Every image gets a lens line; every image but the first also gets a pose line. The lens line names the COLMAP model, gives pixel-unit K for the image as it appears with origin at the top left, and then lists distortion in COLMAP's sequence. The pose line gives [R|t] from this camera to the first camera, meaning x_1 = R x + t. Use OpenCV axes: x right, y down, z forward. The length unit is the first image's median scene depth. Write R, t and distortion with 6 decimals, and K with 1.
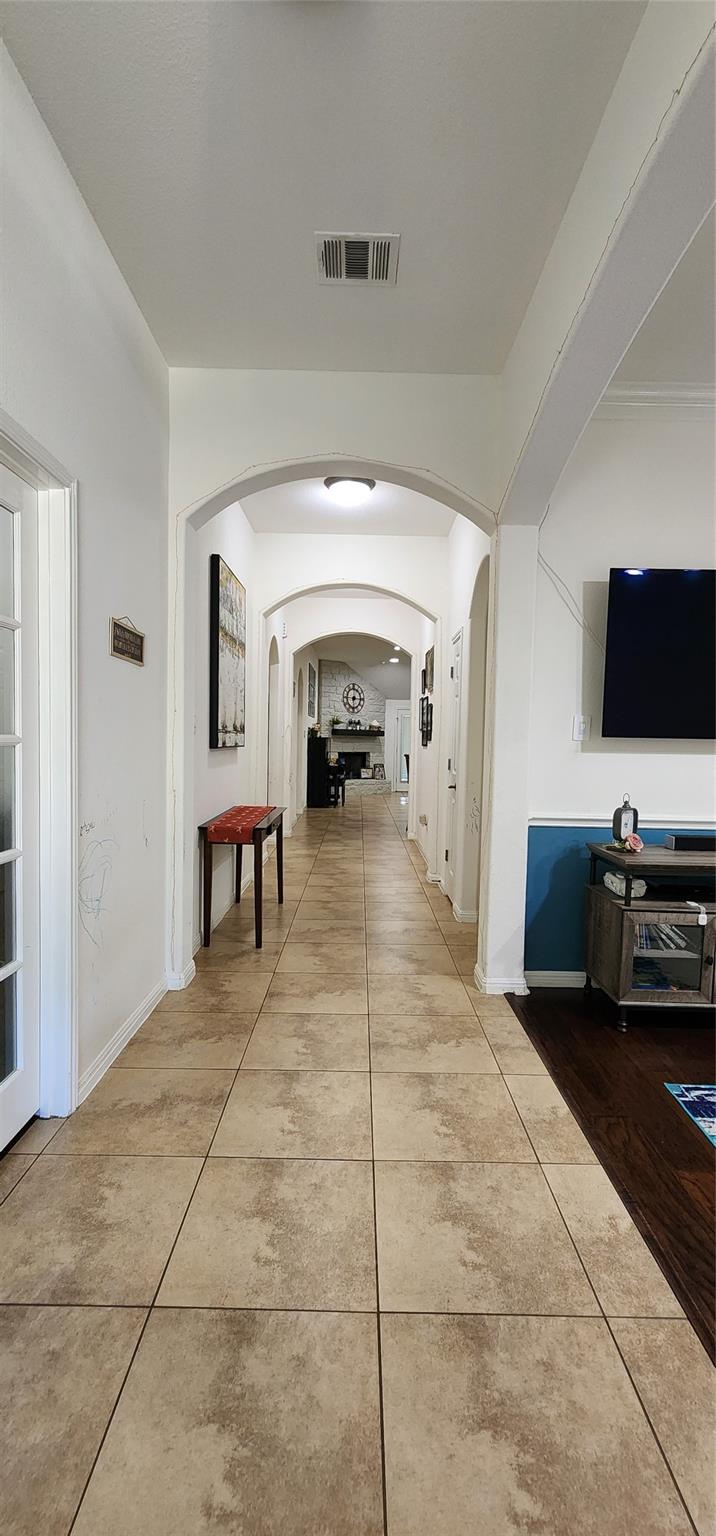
lens RADIAL K [[638.8, 0, 356.4], [0, 638.8, 764.0], [0, 0, 1]] dist [0.001243, -0.001520]
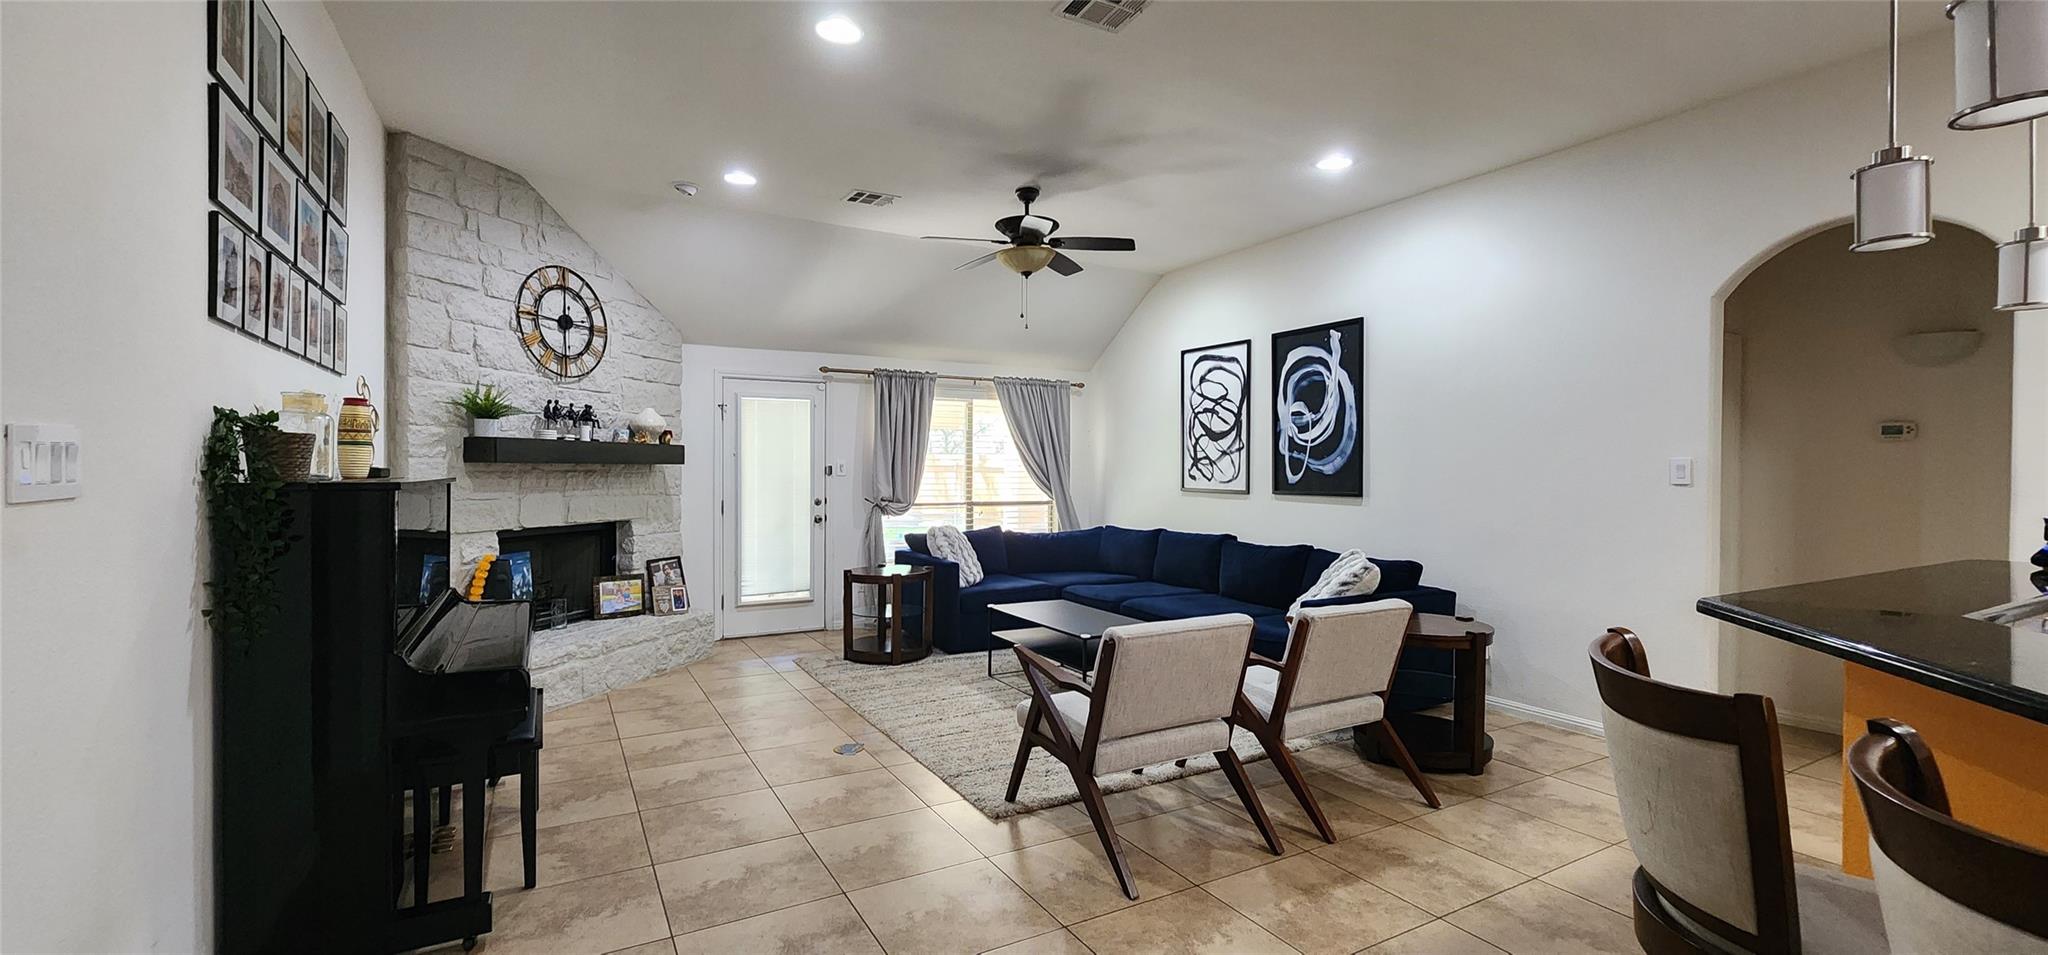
lens RADIAL K [[851.8, 0, 1034.2], [0, 851.8, 471.0], [0, 0, 1]] dist [0.001243, -0.001520]
pose [[0.866585, -0.018273, 0.498695, -0.012349], [0.031787, 0.999321, -0.018620, -0.028258], [-0.498016, 0.031988, 0.866578, 0.595685]]
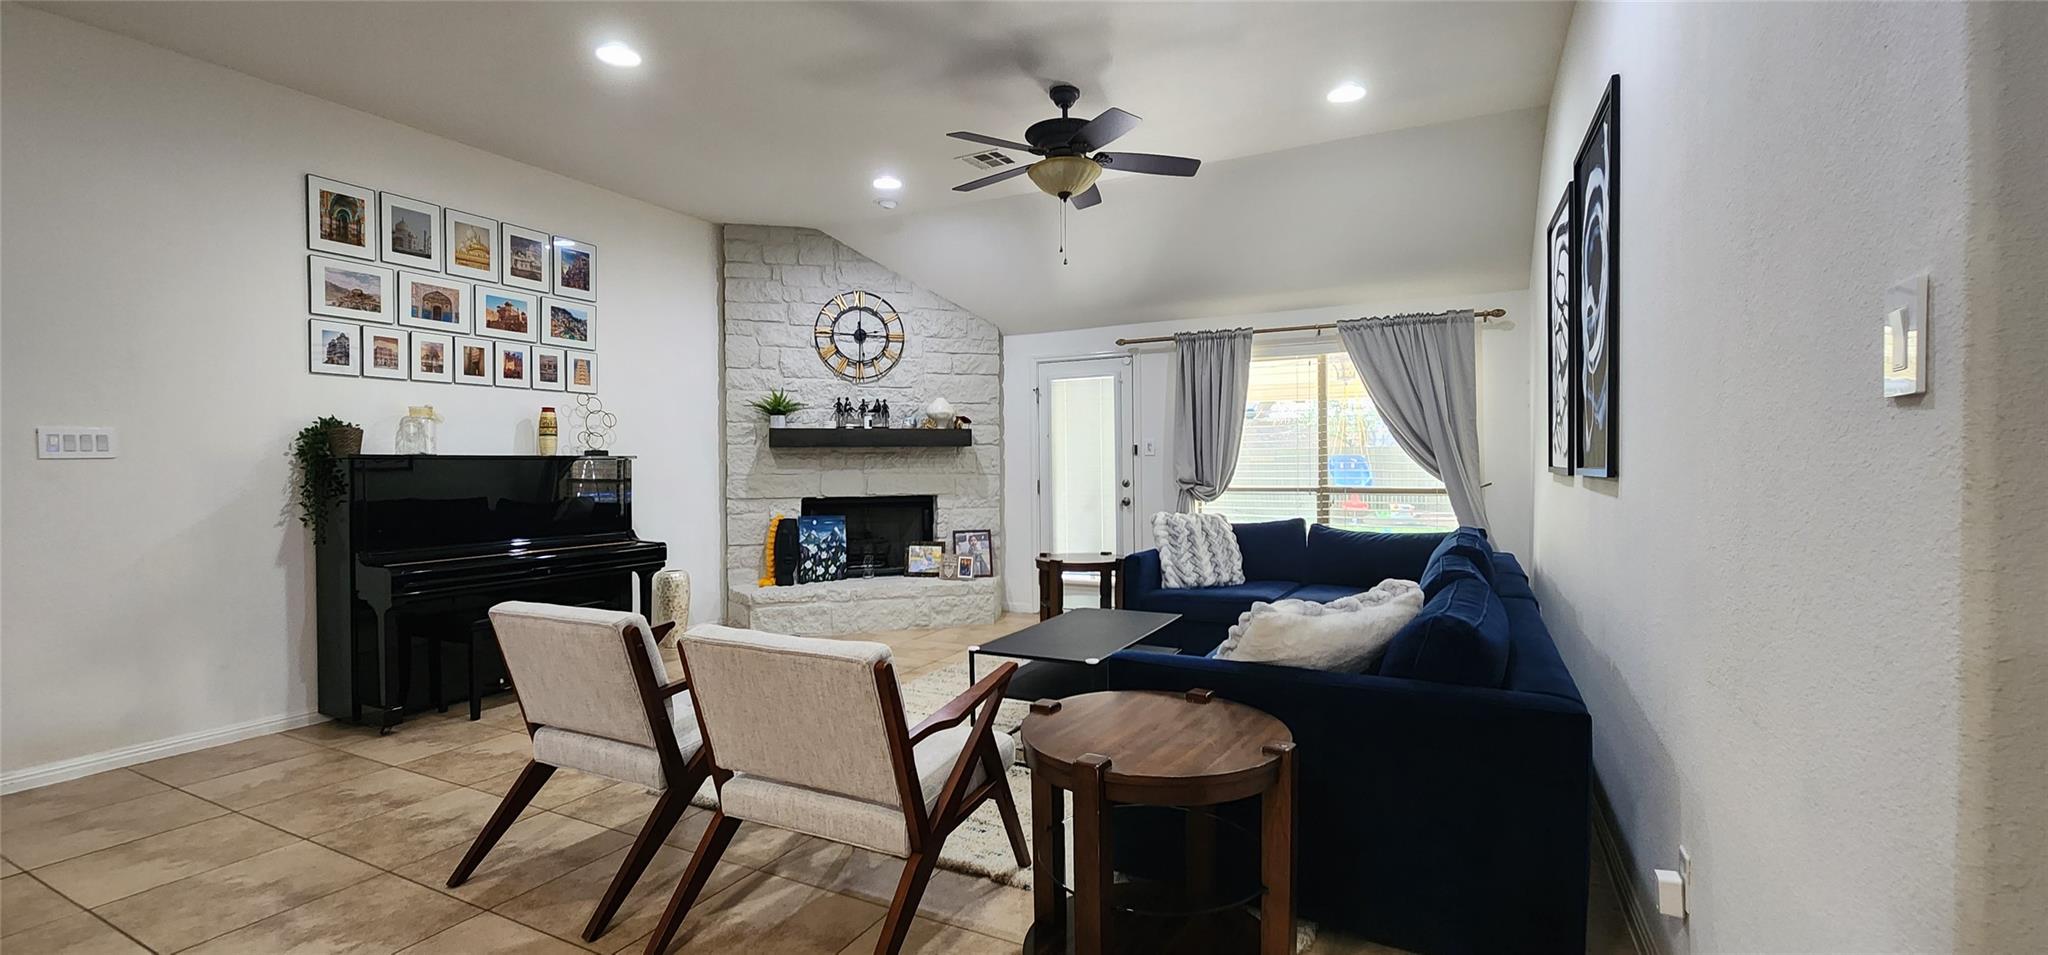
lens RADIAL K [[851.8, 0, 1031.9], [0, 851.8, 473.9], [0, 0, 1]] dist [0.001243, -0.001520]
pose [[0.884494, -0.023279, -0.465970, 0.279454], [0.010427, 0.999491, -0.030139, -0.016064], [0.466434, 0.021799, 0.884287, 0.646906]]
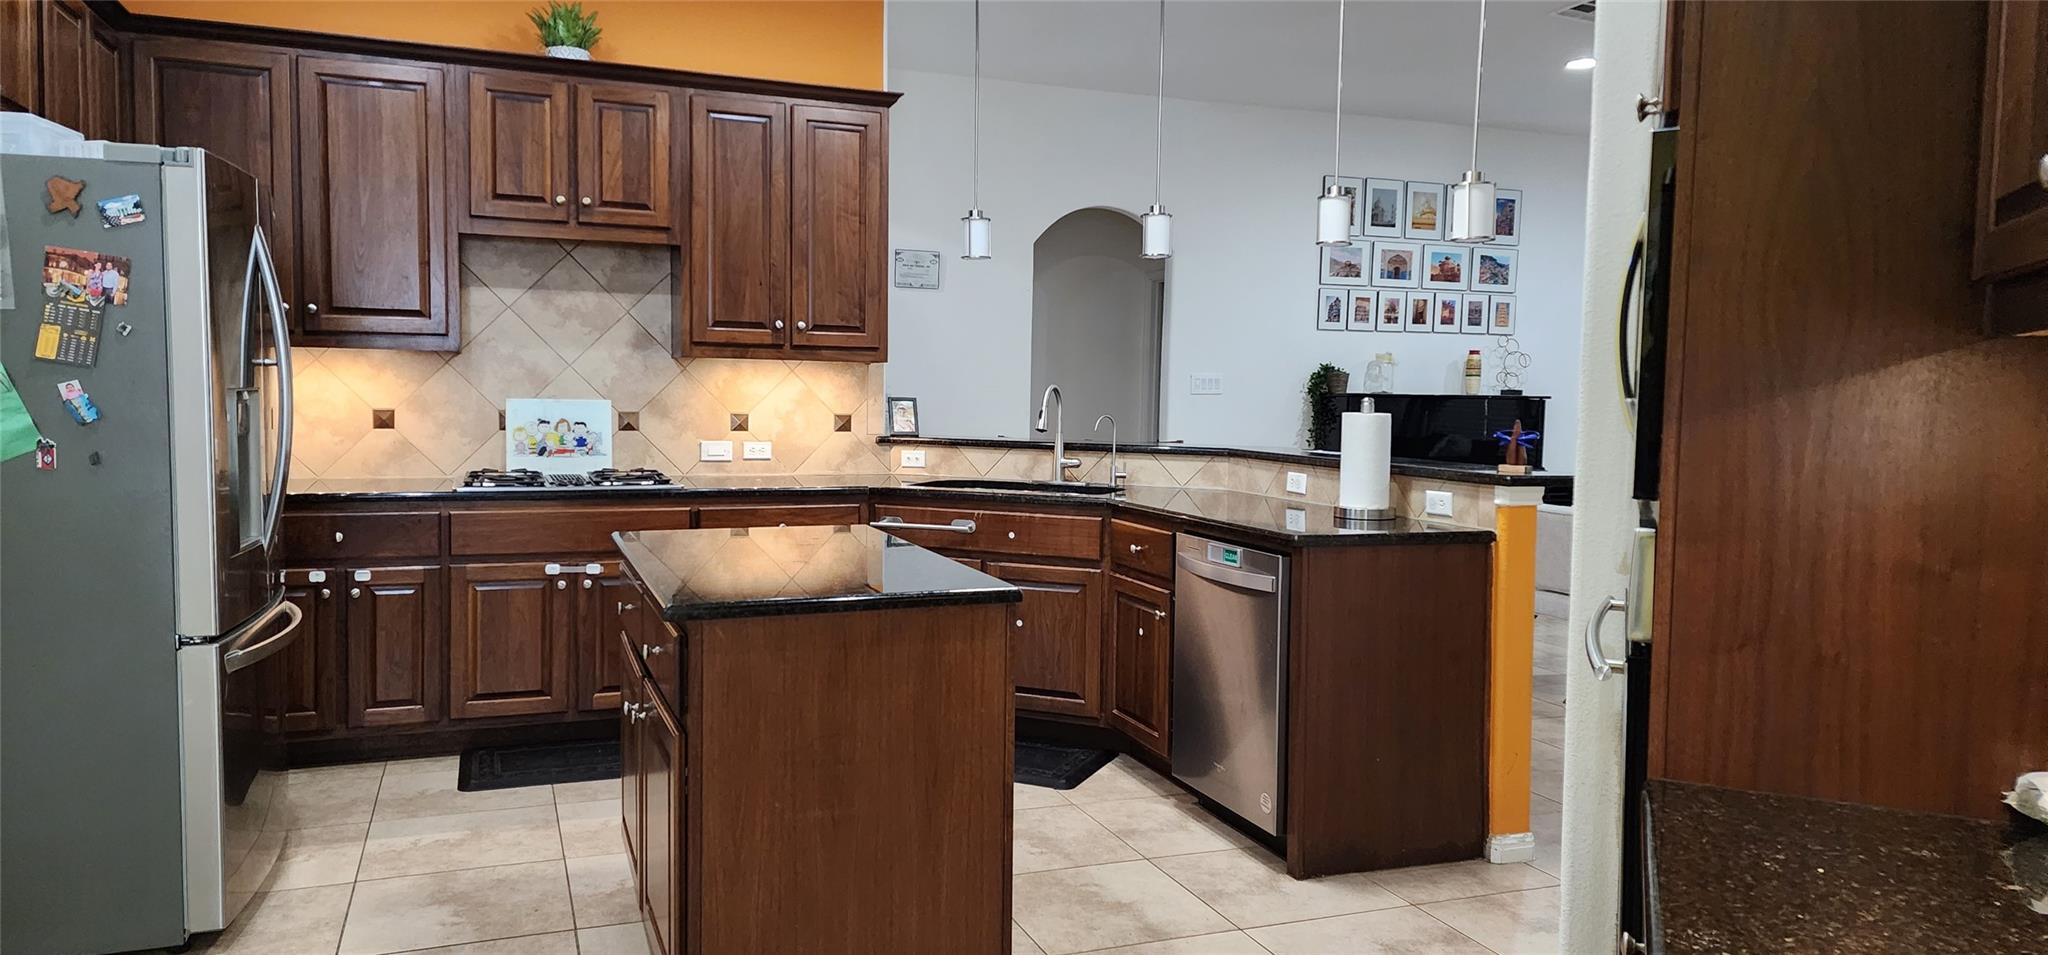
lens RADIAL K [[1391.3, 0, 1023.8], [0, 1391.3, 474.7], [0, 0, 1]] dist [0.089101, -0.075205]
pose [[0.356184, 0.036497, -0.933703, 0.454026], [-0.040479, 0.998902, 0.023604, -0.007277], [0.933539, 0.029388, 0.357270, 0.455992]]
